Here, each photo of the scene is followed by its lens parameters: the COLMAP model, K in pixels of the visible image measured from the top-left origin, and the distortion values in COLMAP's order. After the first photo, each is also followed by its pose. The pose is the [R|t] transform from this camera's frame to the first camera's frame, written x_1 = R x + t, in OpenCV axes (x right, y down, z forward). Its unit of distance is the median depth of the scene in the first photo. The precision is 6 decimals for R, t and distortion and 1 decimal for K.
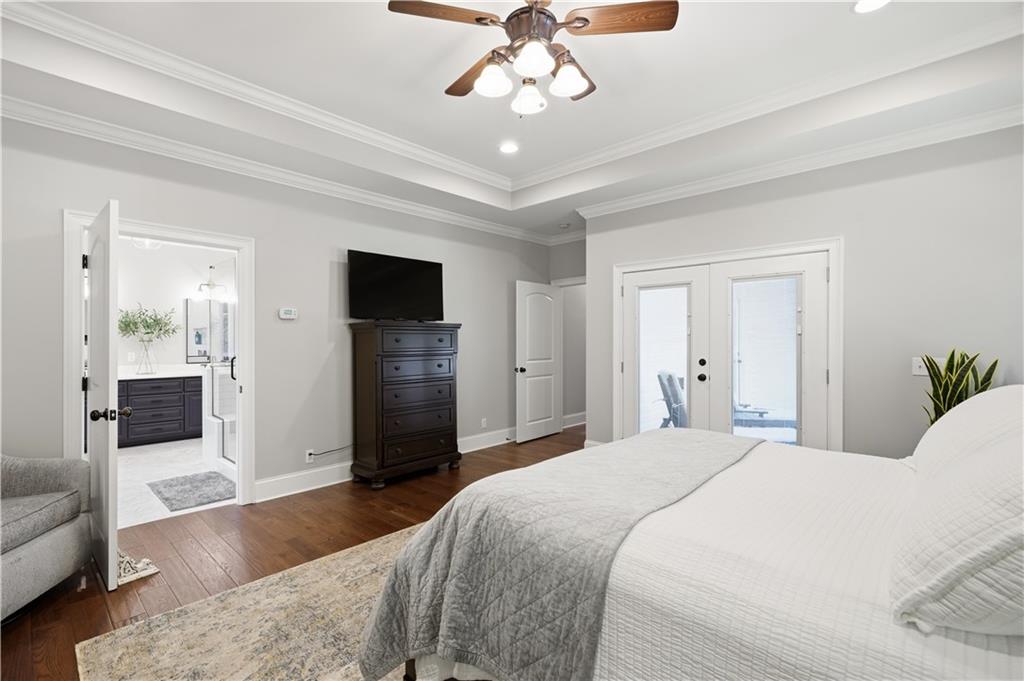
lens RADIAL K [[468.7, 0, 510.3], [0, 468.7, 343.4], [0, 0, 1]] dist [-0.000516, -0.000164]
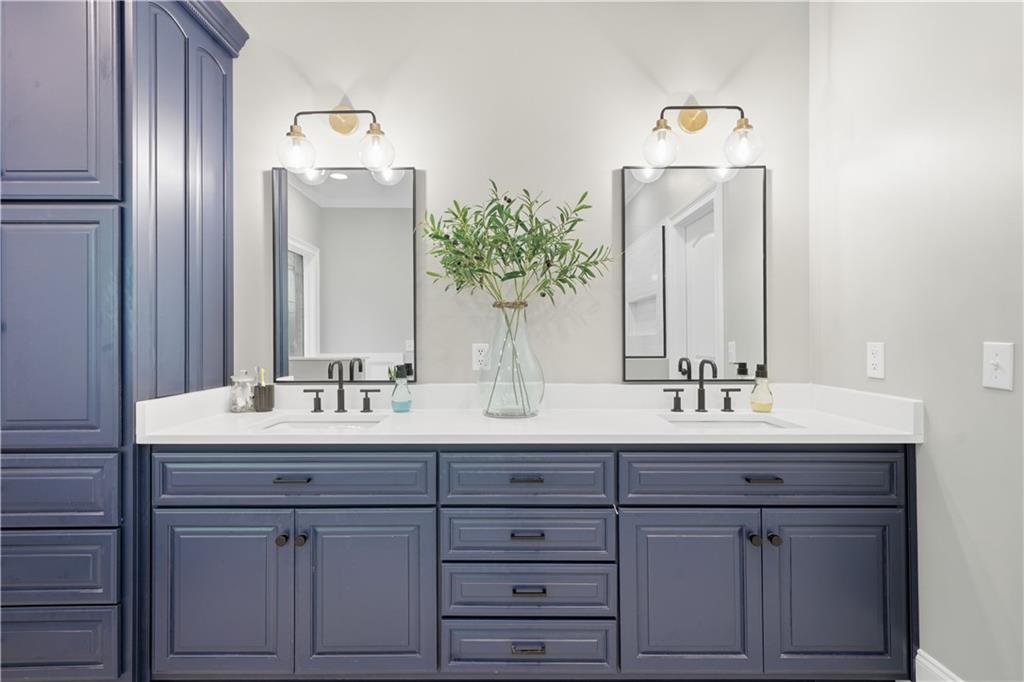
lens RADIAL K [[468.7, 0, 510.3], [0, 468.7, 343.9], [0, 0, 1]] dist [-0.000516, -0.000164]
pose [[0.684189, -0.005721, -0.729283, -0.548826], [0.001844, 0.999980, -0.006114, 0.021885], [0.729303, 0.002838, 0.684185, 0.782341]]
